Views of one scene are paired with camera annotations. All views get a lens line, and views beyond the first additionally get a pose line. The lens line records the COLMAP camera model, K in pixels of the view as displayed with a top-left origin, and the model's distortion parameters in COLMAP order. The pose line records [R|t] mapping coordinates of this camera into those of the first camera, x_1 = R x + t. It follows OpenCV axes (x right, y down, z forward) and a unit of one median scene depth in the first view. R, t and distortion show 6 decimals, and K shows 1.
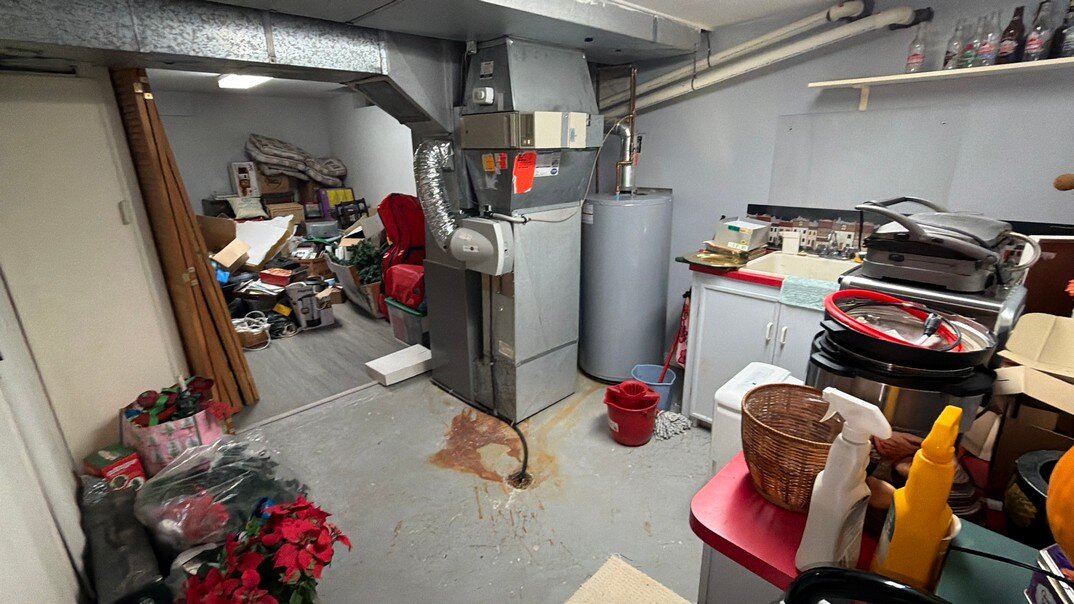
lens RADIAL K [[481.5, 0, 538.8], [0, 481.5, 301.8], [0, 0, 1]] dist [-0.004157, 0.000209]
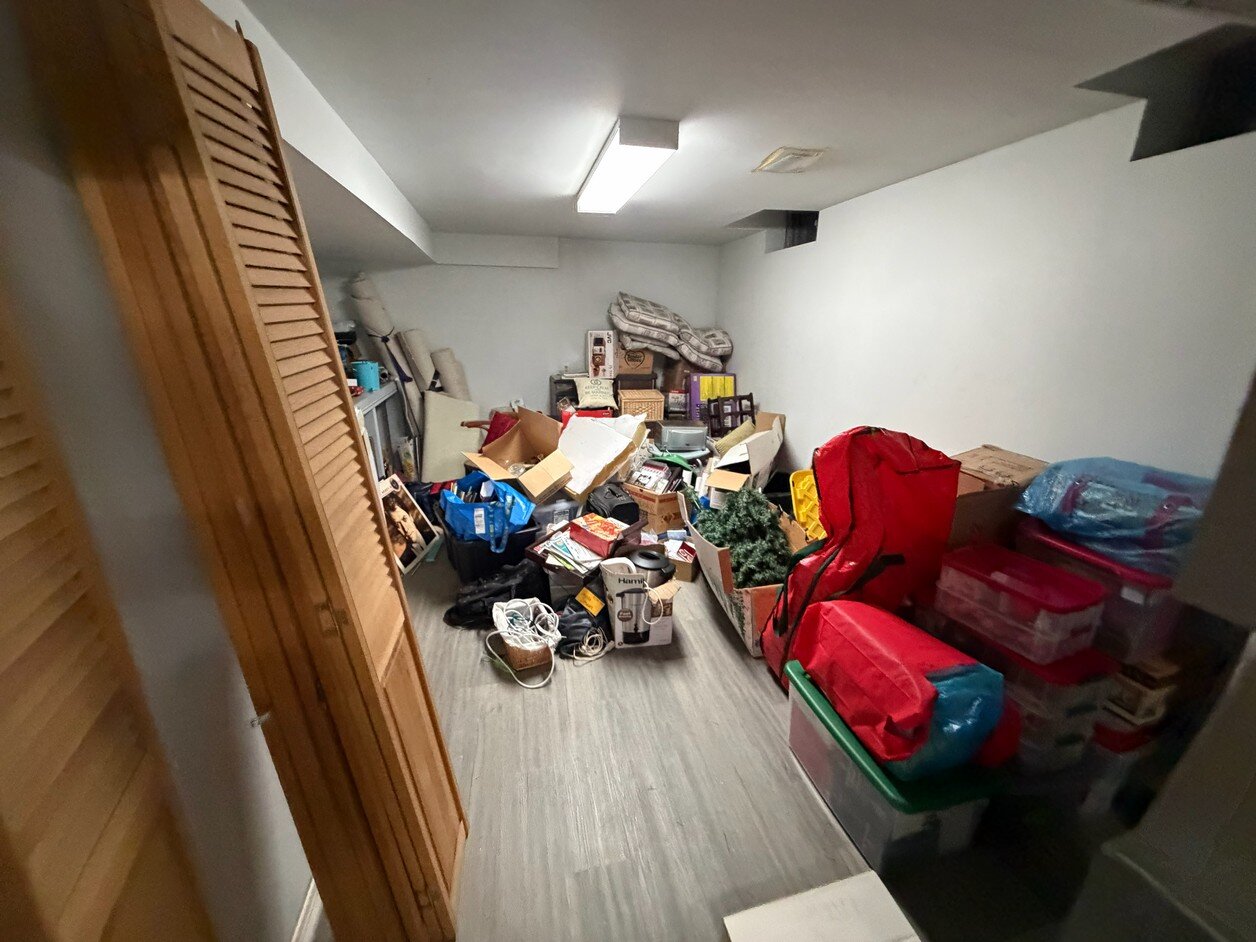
lens RADIAL K [[497.5, 0, 626.1], [0, 497.5, 471.8], [0, 0, 1]] dist [-0.001271, 0.000084]
pose [[0.855754, 0.177508, -0.485978, -0.184833], [-0.183988, 0.982312, 0.034817, -0.116690], [0.483563, 0.059620, 0.873277, 0.383911]]
